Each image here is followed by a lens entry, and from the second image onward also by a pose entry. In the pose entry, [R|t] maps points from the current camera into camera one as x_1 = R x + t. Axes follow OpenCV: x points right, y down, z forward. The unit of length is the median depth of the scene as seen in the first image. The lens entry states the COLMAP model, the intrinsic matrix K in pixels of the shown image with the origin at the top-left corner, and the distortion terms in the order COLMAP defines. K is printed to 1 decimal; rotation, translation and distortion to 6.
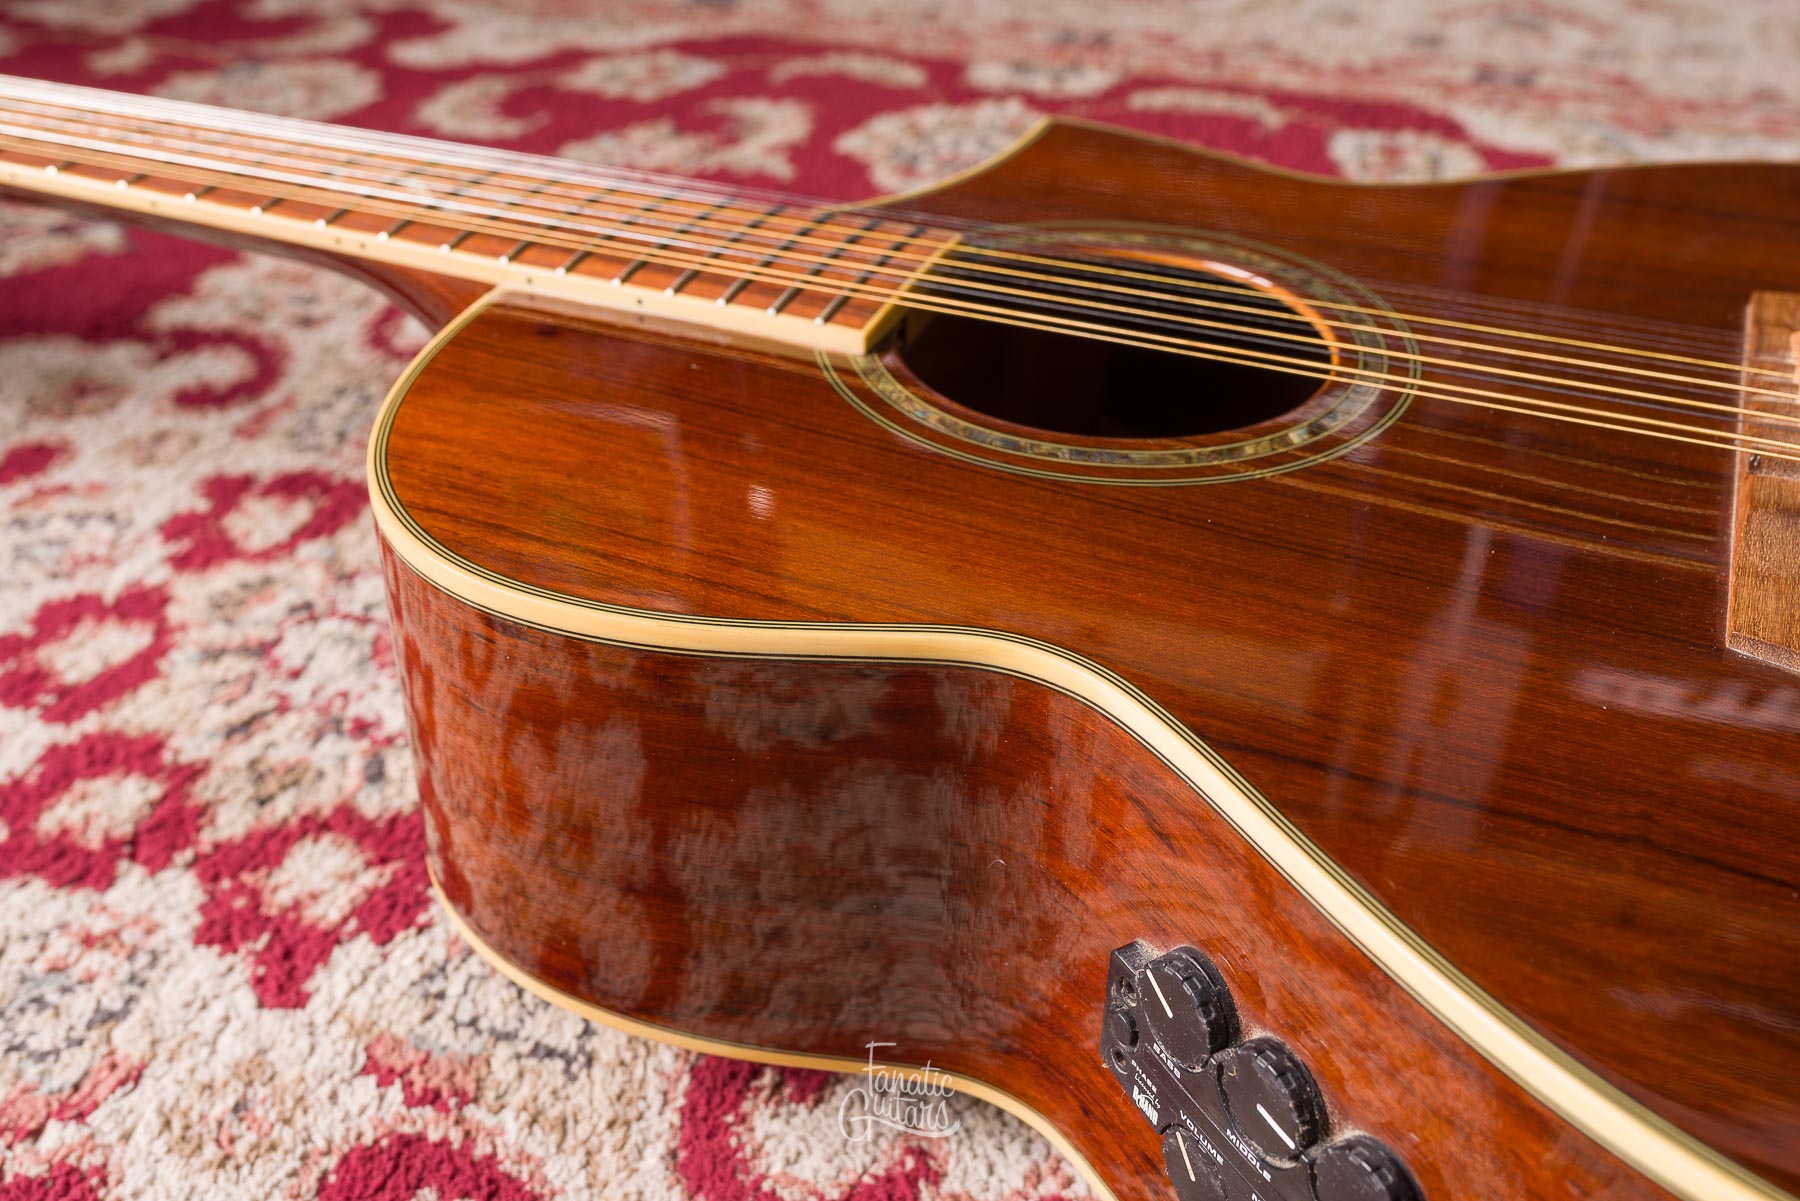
lens RADIAL K [[1788.5, 0, 903.4], [0, 1788.5, 629.9], [0, 0, 1]] dist [0.002806, 0.000000]
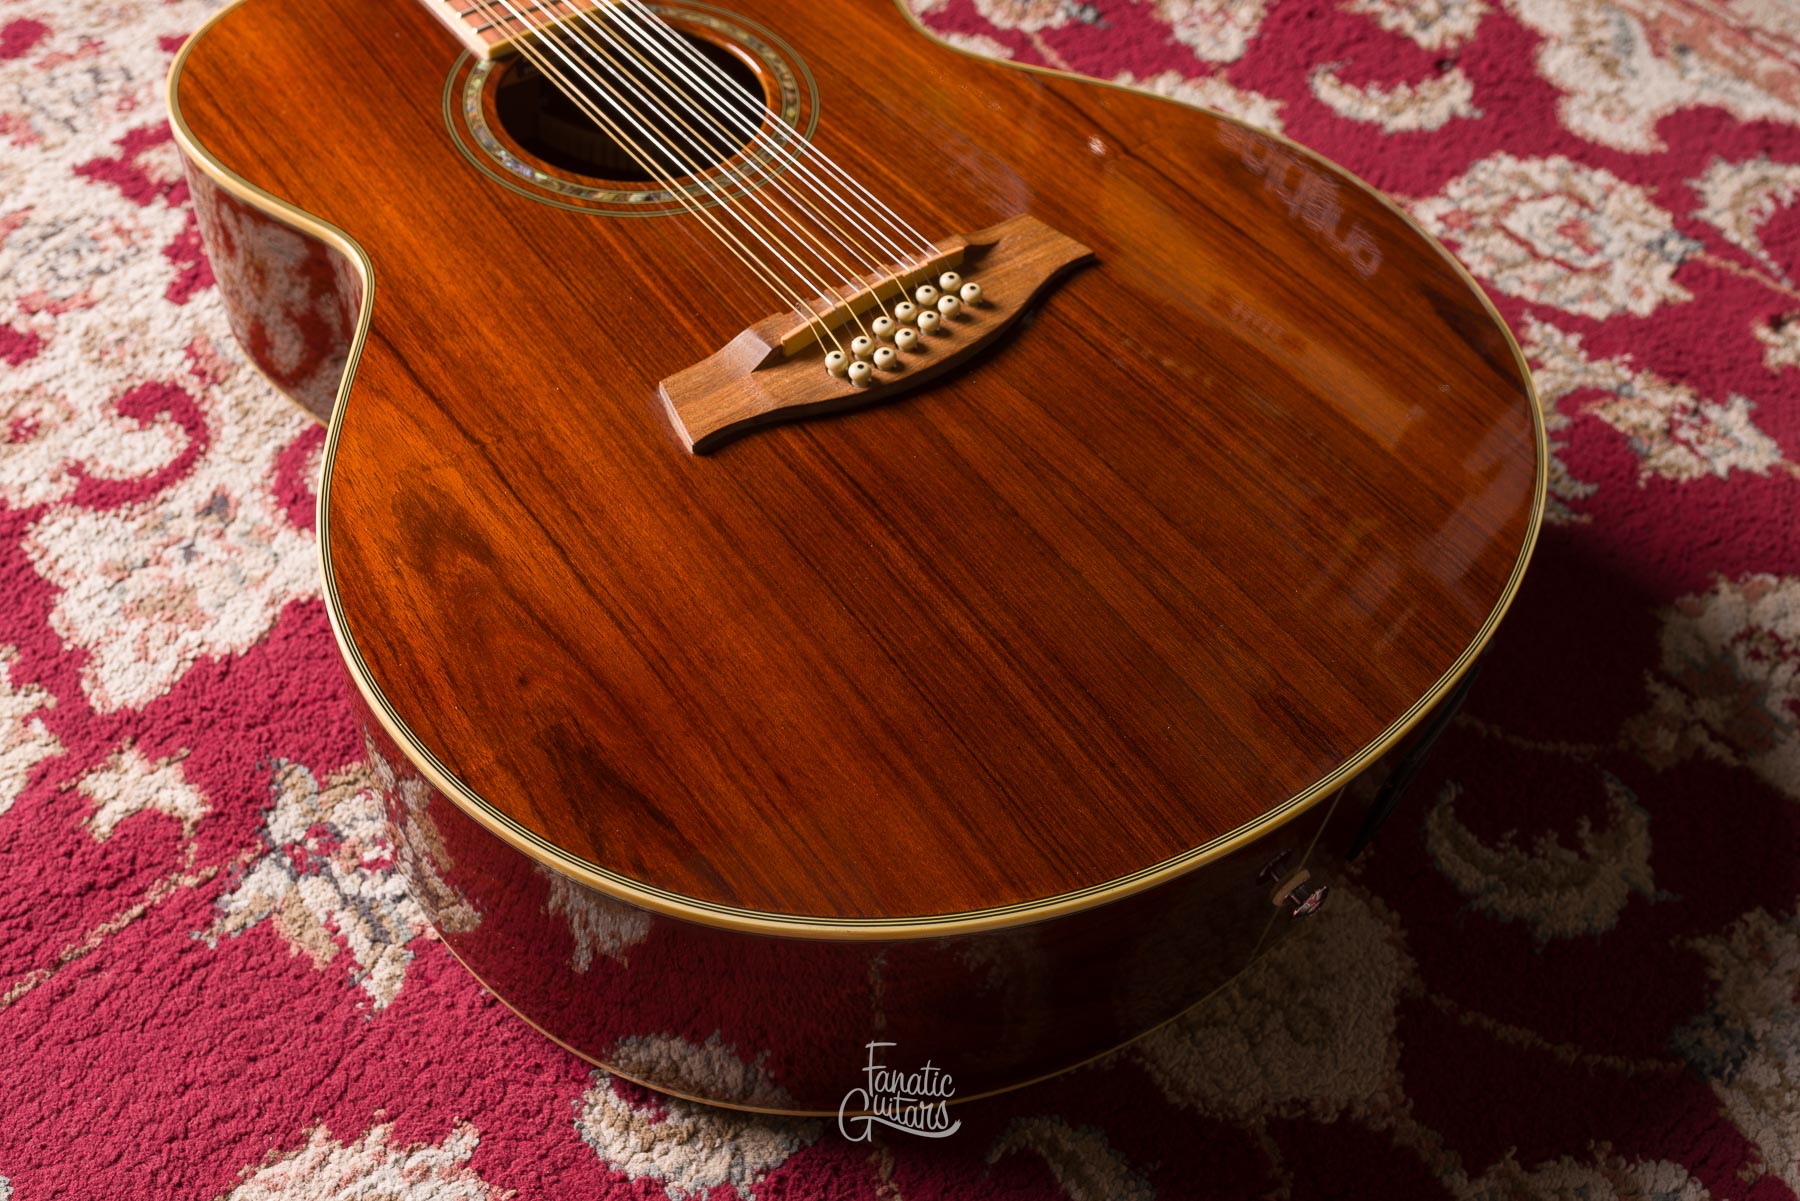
lens RADIAL K [[1788.5, 0, 903.2], [0, 1788.5, 598.3], [0, 0, 1]] dist [0.002806, 0.000000]
pose [[0.874867, 0.410582, -0.256963, 0.886337], [-0.331772, 0.894494, 0.299679, -0.309499], [0.352895, -0.176926, 0.918783, -0.469298]]
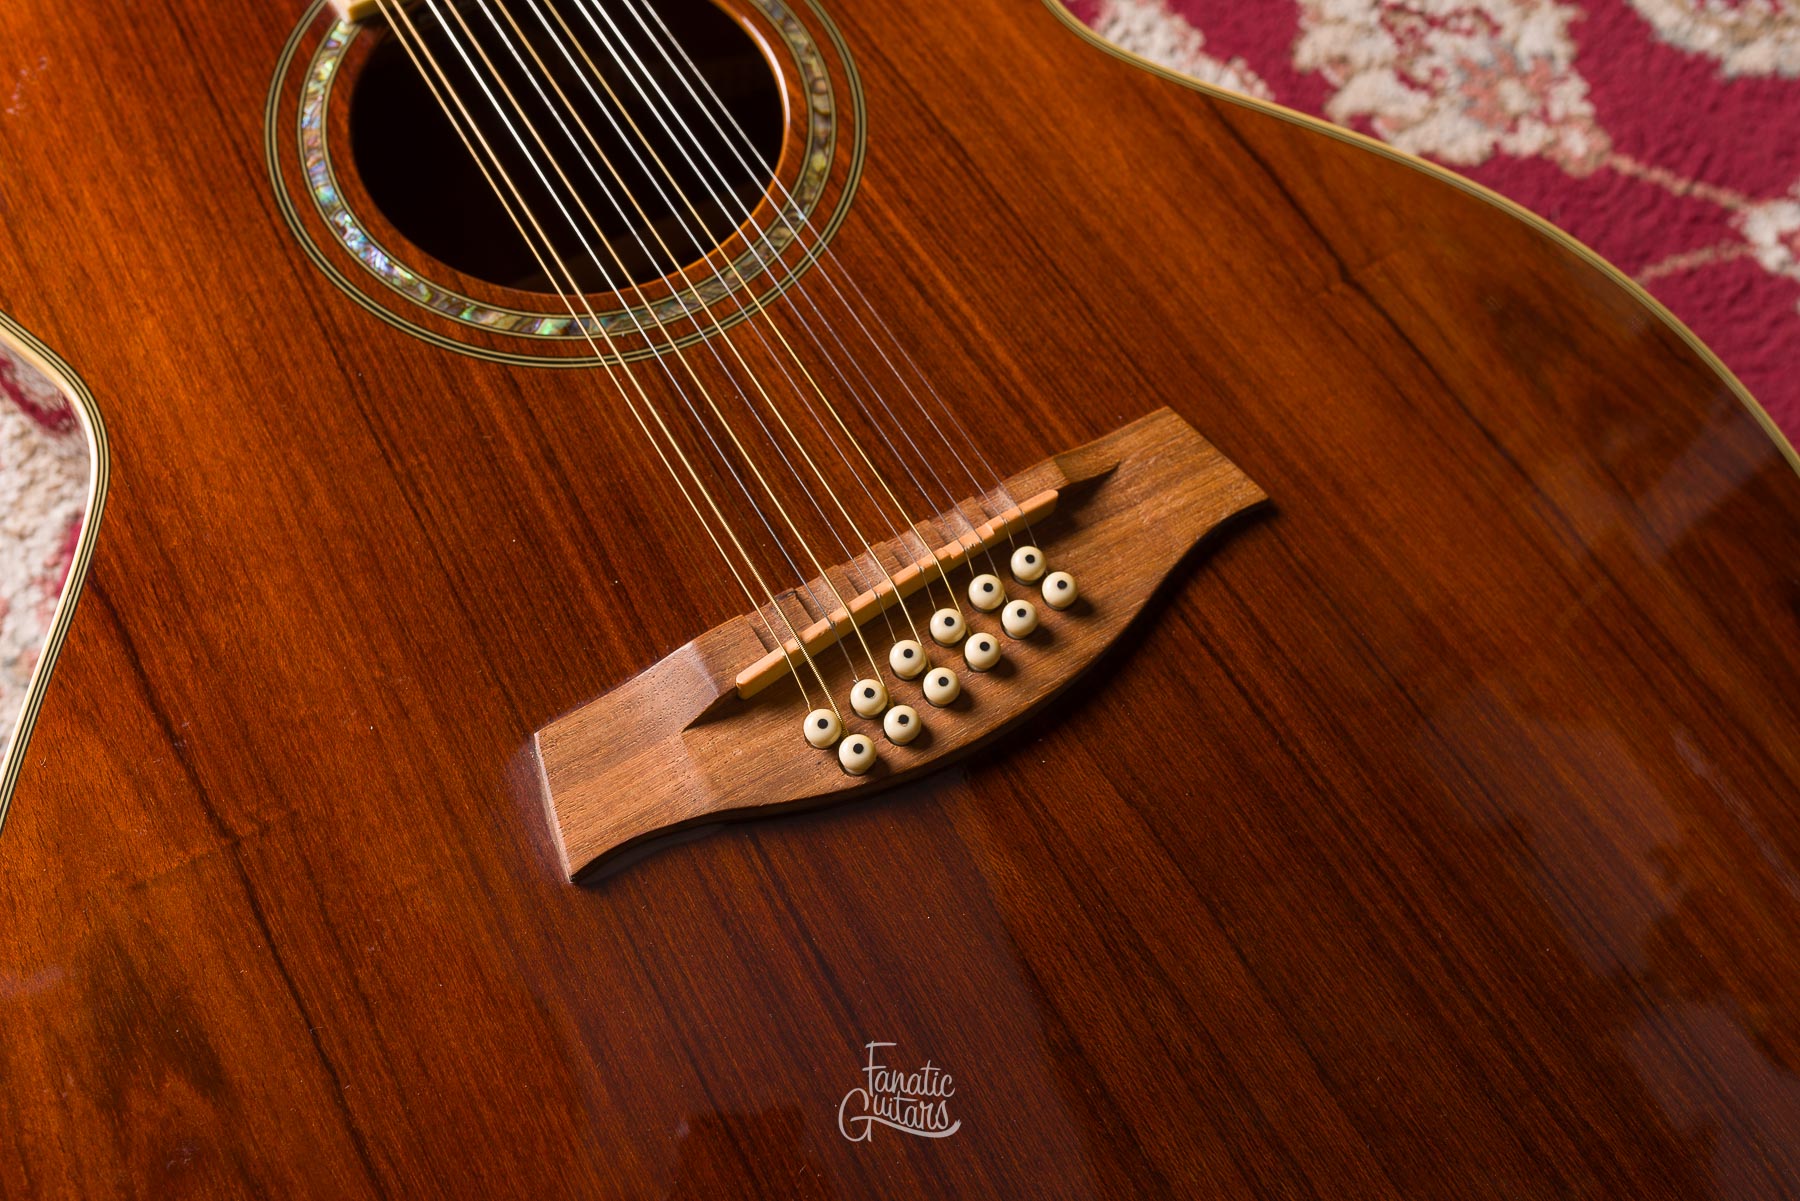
lens RADIAL K [[1788.5, 0, 895.2], [0, 1788.5, 617.3], [0, 0, 1]] dist [0.002806, 0.000000]
pose [[0.811651, 0.554834, -0.182709, 0.580097], [-0.393639, 0.750605, 0.530698, -0.534303], [0.431591, -0.358820, 0.827633, 0.118166]]
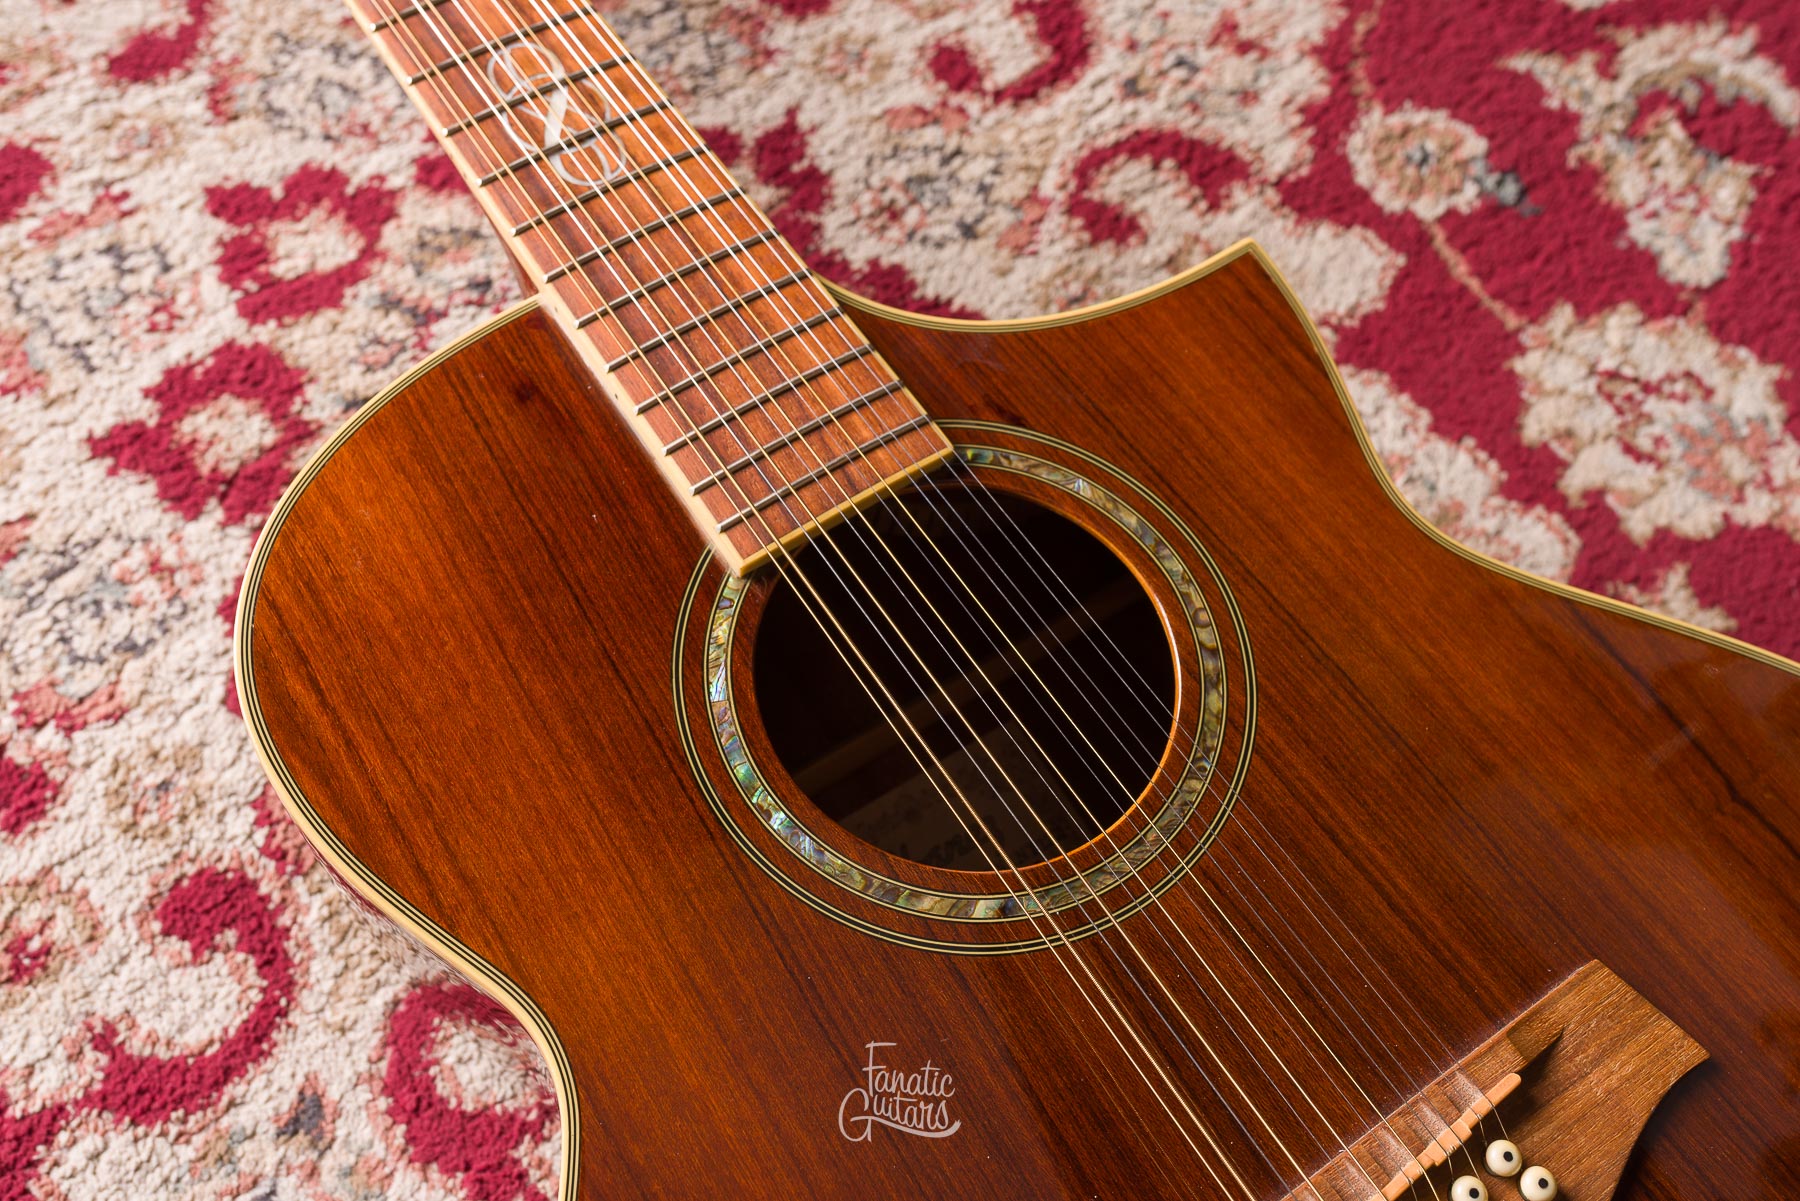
lens RADIAL K [[1788.5, 0, 899.7], [0, 1788.5, 607.0], [0, 0, 1]] dist [0.002806, 0.000000]
pose [[0.838568, 0.515690, -0.175693, 0.233649], [-0.382907, 0.787295, 0.483269, -0.635636], [0.387539, -0.337979, 0.857662, 0.104996]]
